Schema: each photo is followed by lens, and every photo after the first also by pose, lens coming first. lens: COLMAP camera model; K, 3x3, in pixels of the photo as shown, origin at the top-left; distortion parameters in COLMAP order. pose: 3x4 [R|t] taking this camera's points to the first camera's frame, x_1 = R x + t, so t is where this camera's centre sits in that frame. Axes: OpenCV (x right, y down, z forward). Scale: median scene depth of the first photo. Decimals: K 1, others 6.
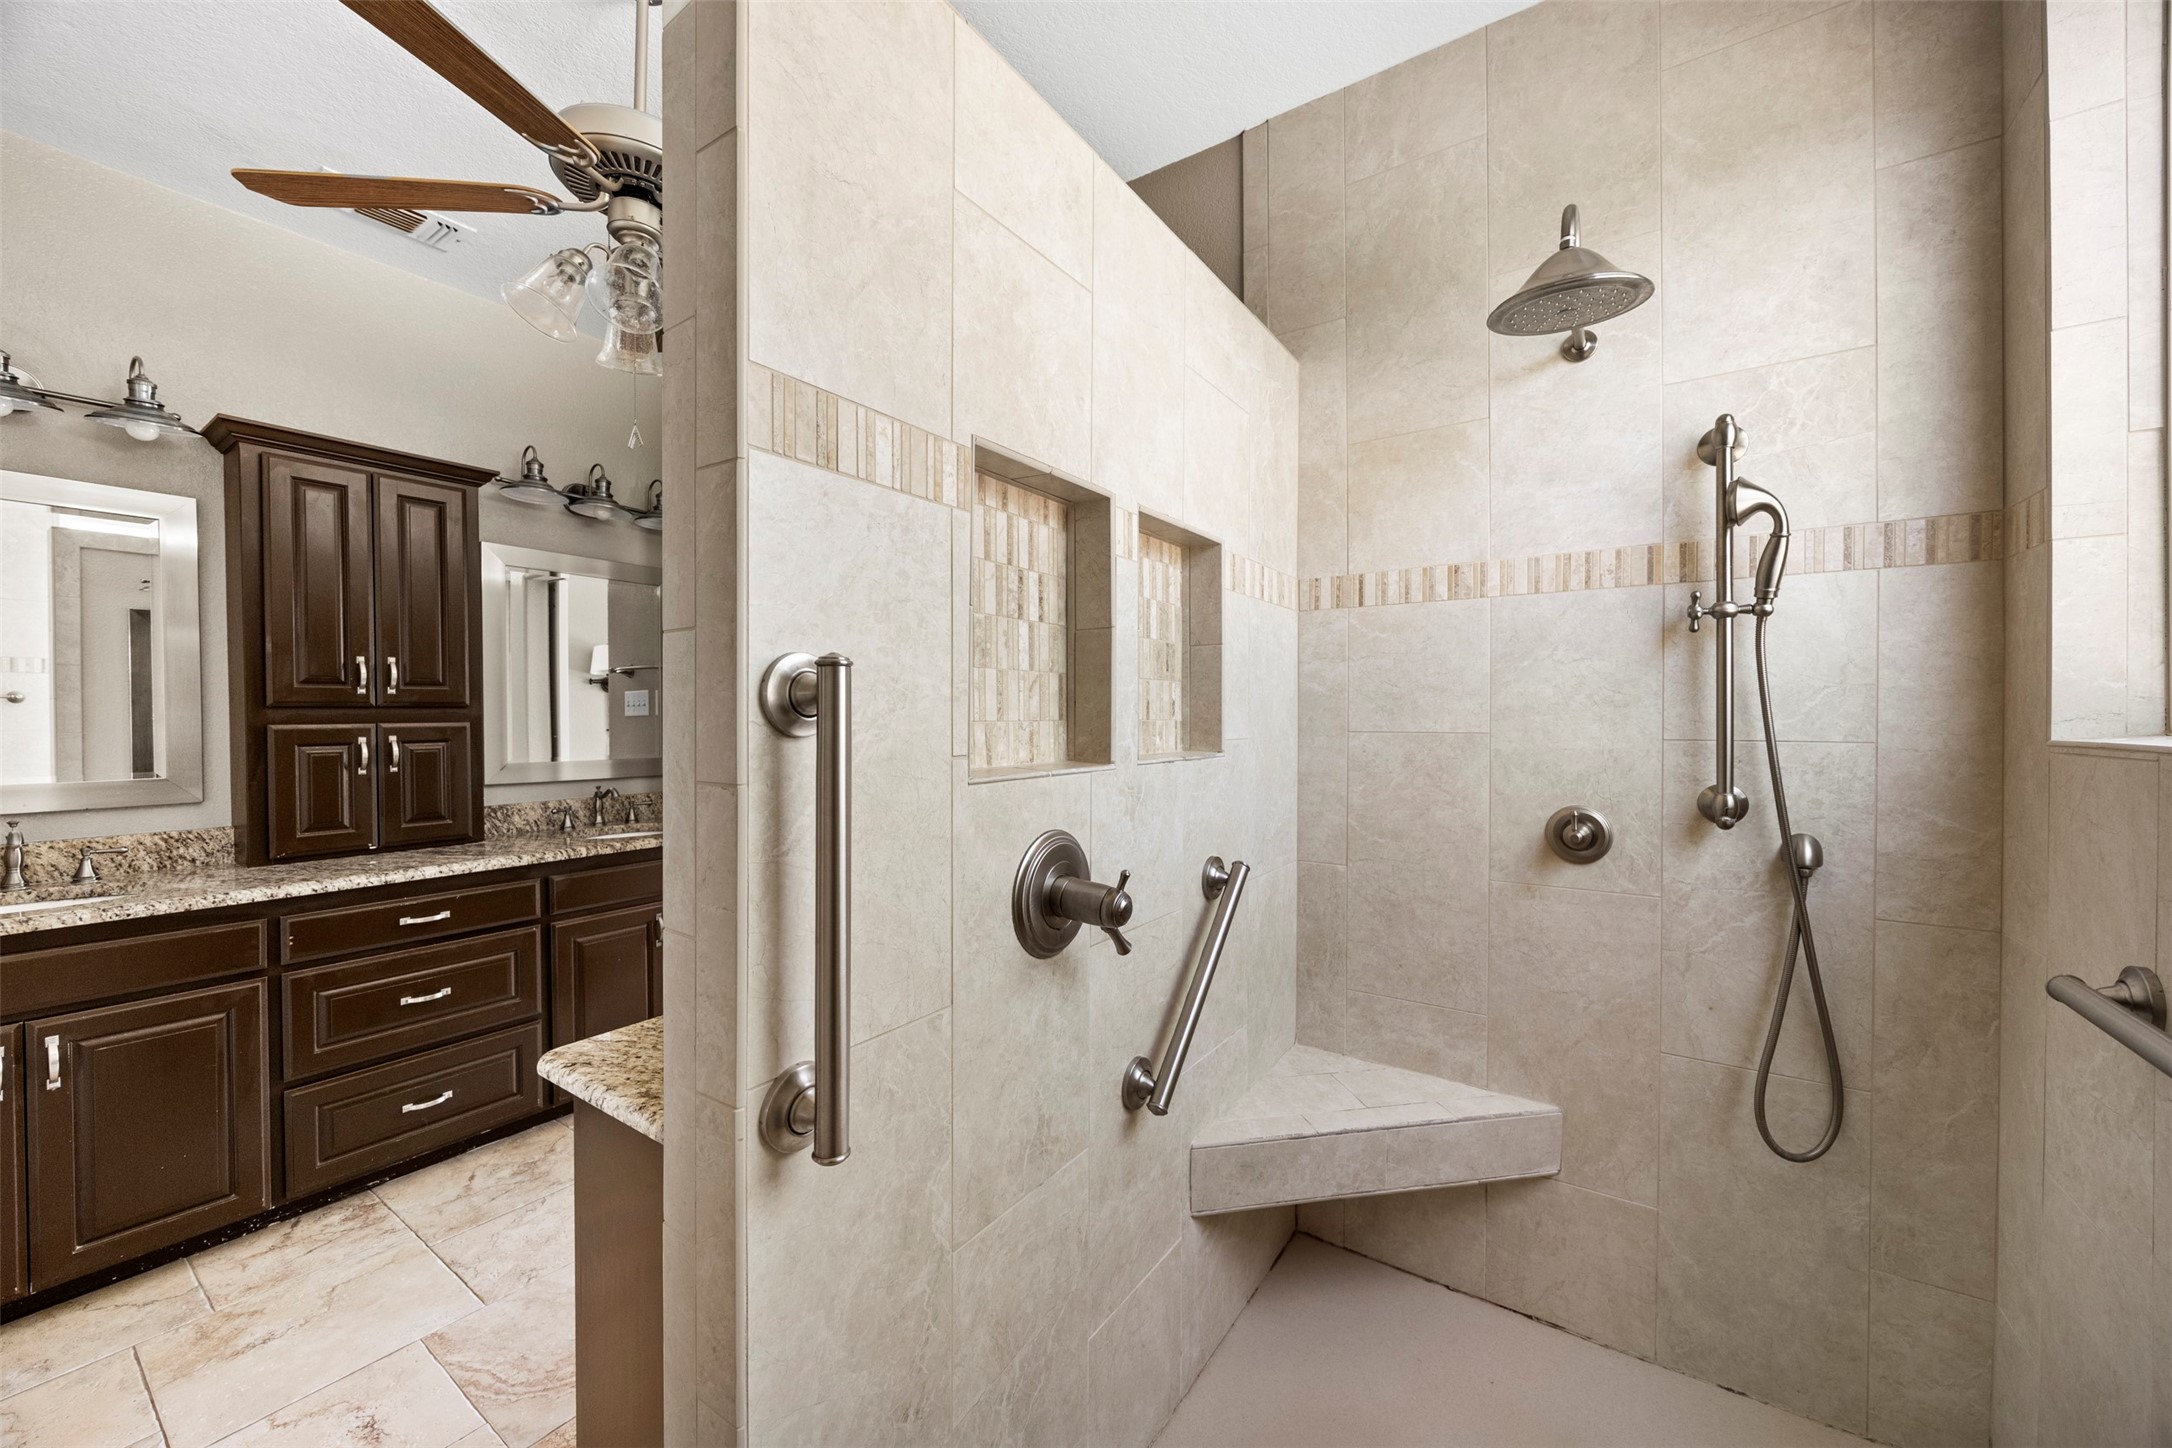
lens RADIAL K [[830.3, 0, 1086.6], [0, 830.3, 724.6], [0, 0, 1]] dist [-0.001696, -0.000818]
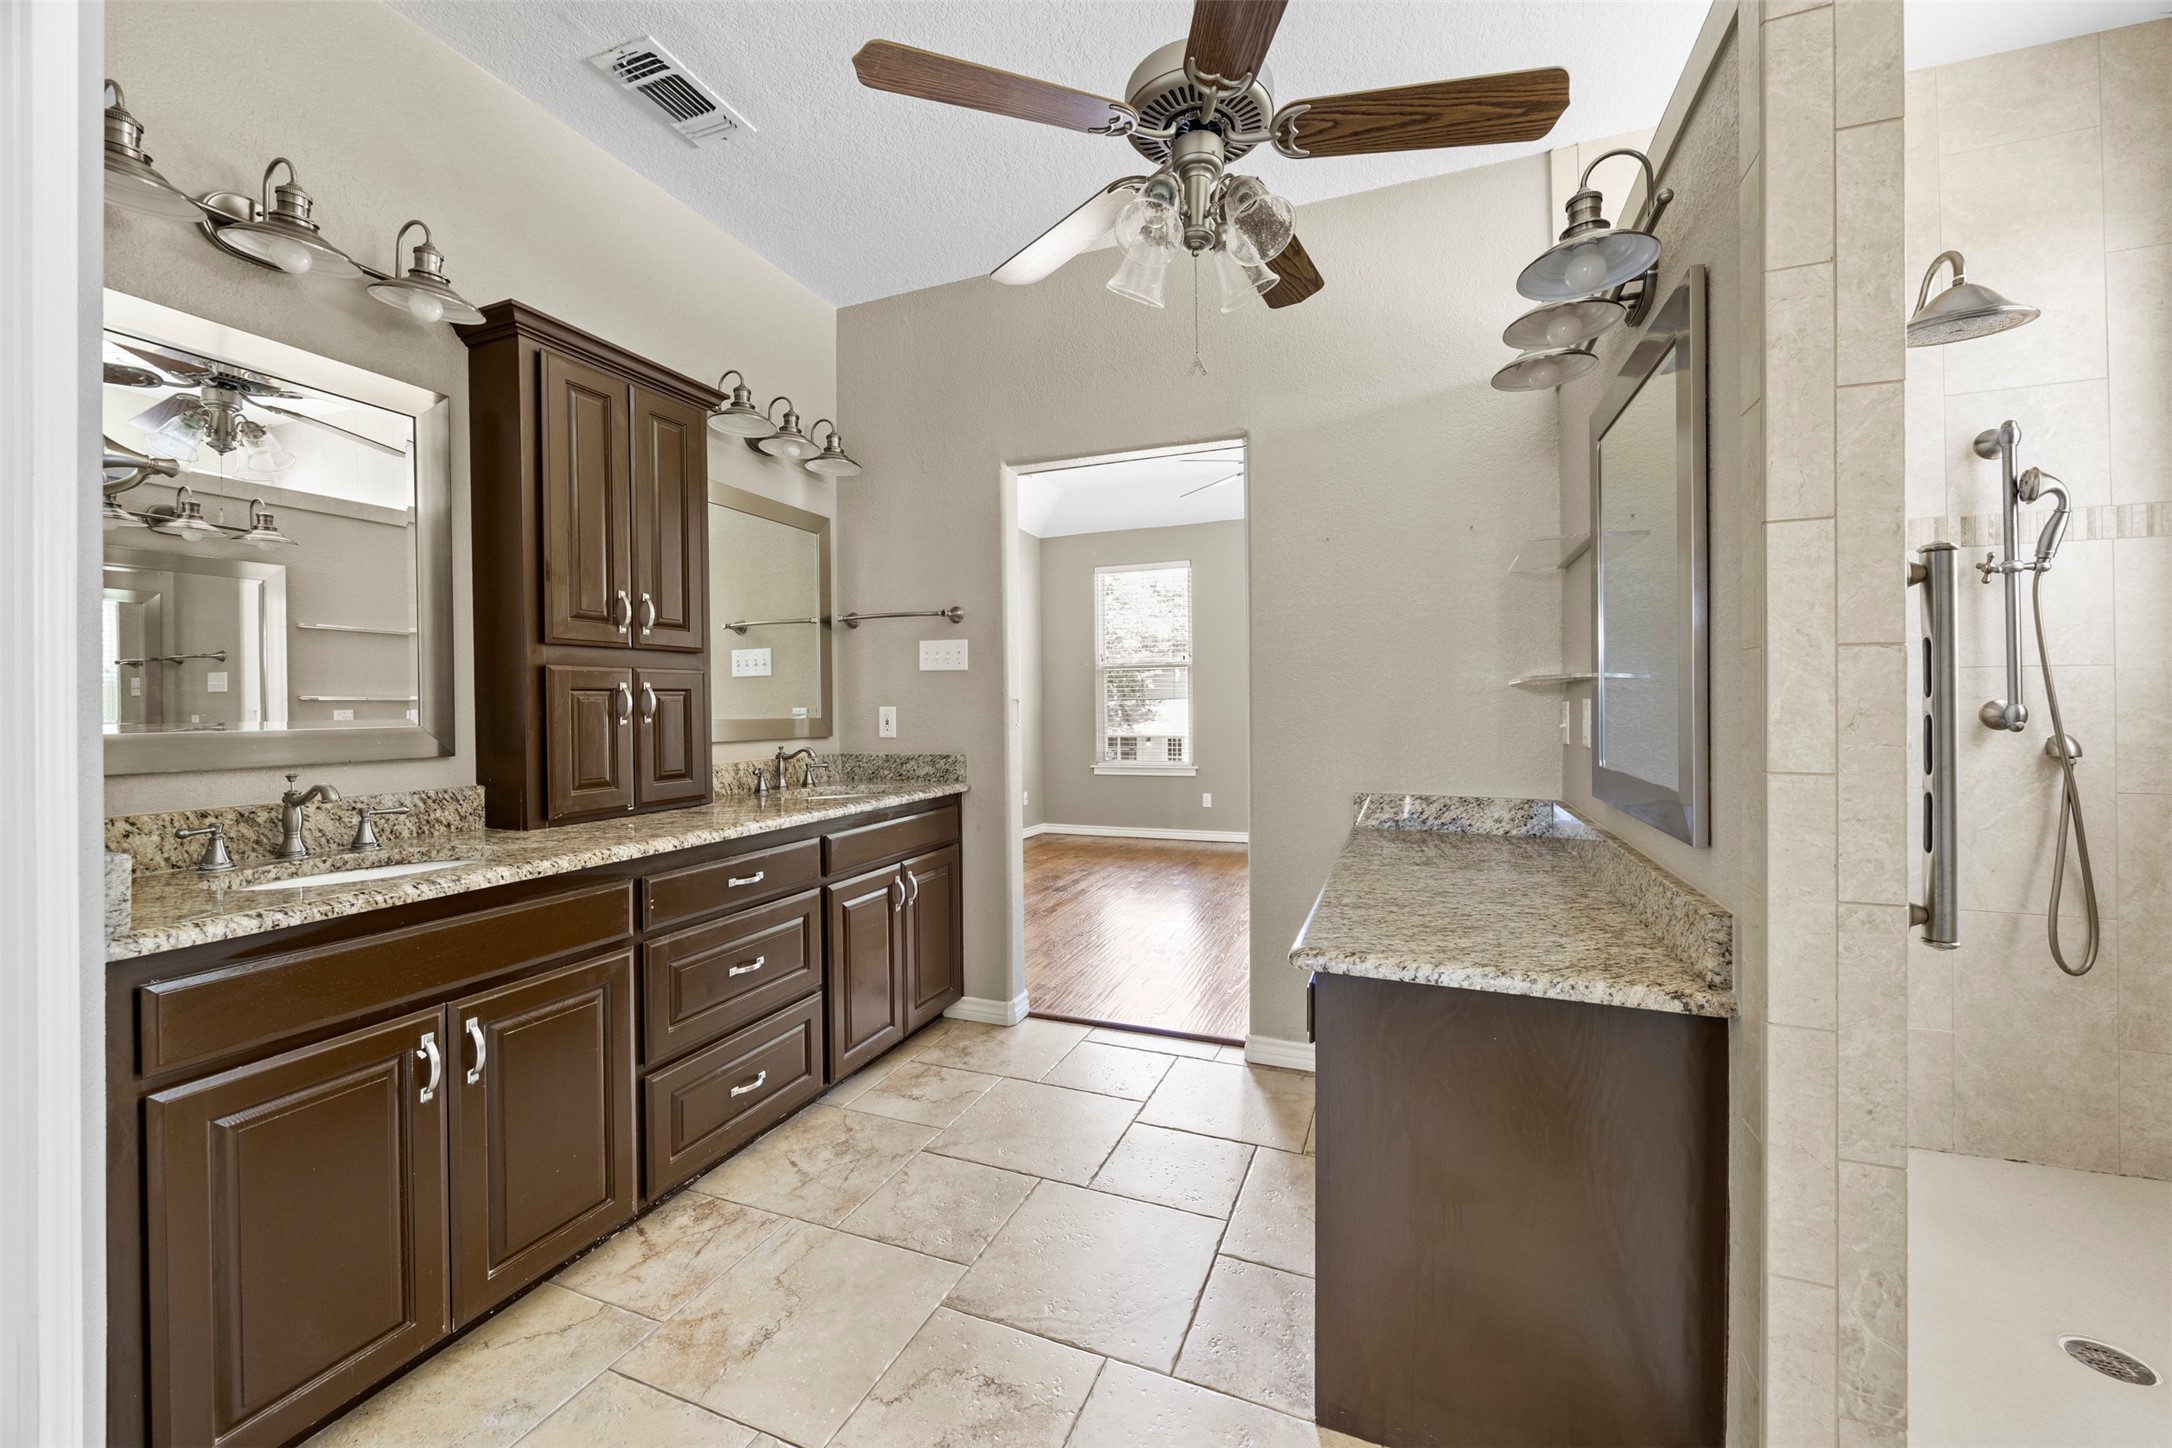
lens RADIAL K [[830.3, 0, 1146.1], [0, 830.3, 699.9], [0, 0, 1]] dist [-0.001696, -0.000818]
pose [[0.973539, -0.004806, 0.228469, -0.826939], [0.007771, 0.999897, -0.012082, 0.074895], [-0.228388, 0.013538, 0.973476, 0.026354]]
